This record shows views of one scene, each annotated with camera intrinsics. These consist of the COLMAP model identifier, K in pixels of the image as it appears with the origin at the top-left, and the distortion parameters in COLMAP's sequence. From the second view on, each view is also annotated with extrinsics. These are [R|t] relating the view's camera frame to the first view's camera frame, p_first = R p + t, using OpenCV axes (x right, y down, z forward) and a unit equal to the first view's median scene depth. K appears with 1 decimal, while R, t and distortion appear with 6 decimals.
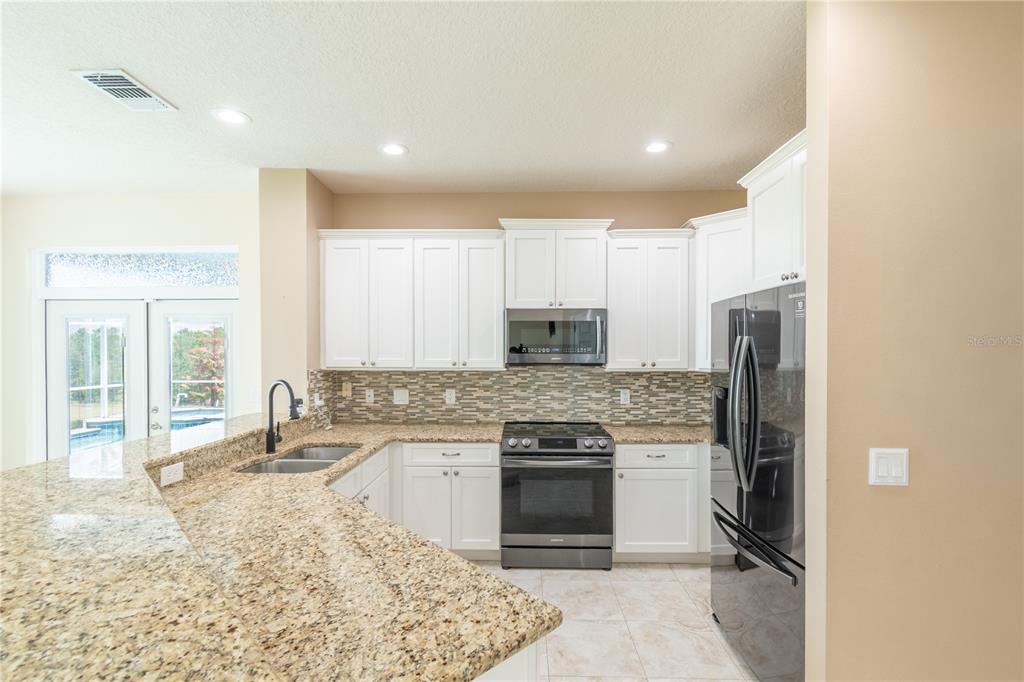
lens RADIAL K [[459.2, 0, 508.0], [0, 459.2, 352.5], [0, 0, 1]] dist [0.007209, -0.003938]
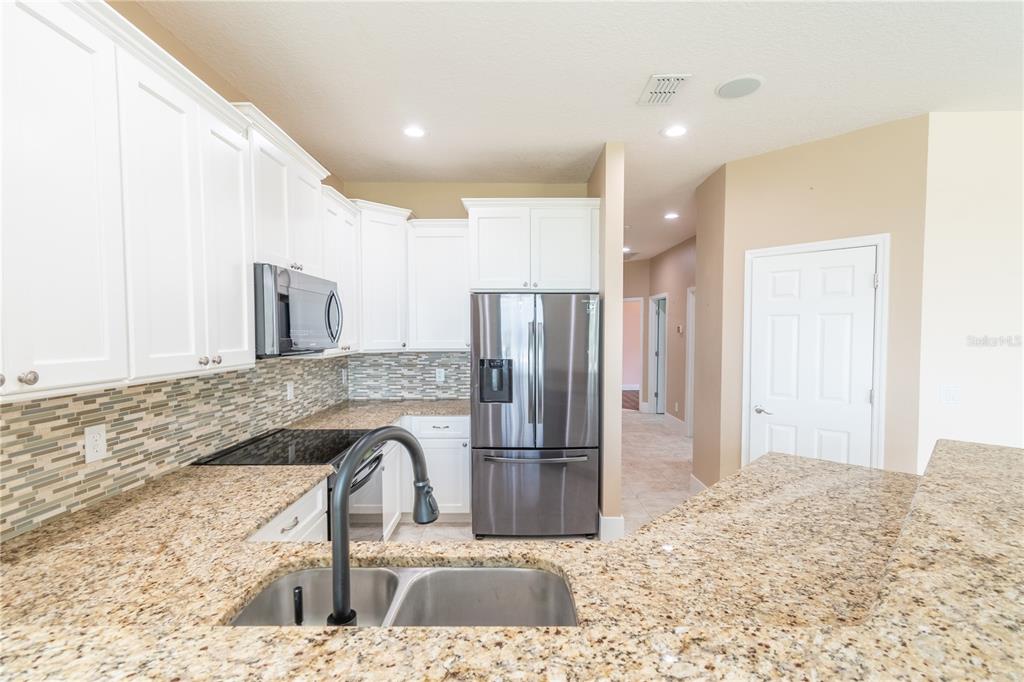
lens RADIAL K [[459.2, 0, 512.0], [0, 459.2, 348.8], [0, 0, 1]] dist [0.007209, -0.003938]
pose [[-0.020547, -0.037623, 0.999081, -0.682446], [0.007037, 0.999262, 0.037775, -0.006134], [-0.999764, 0.007807, -0.020267, 0.762303]]
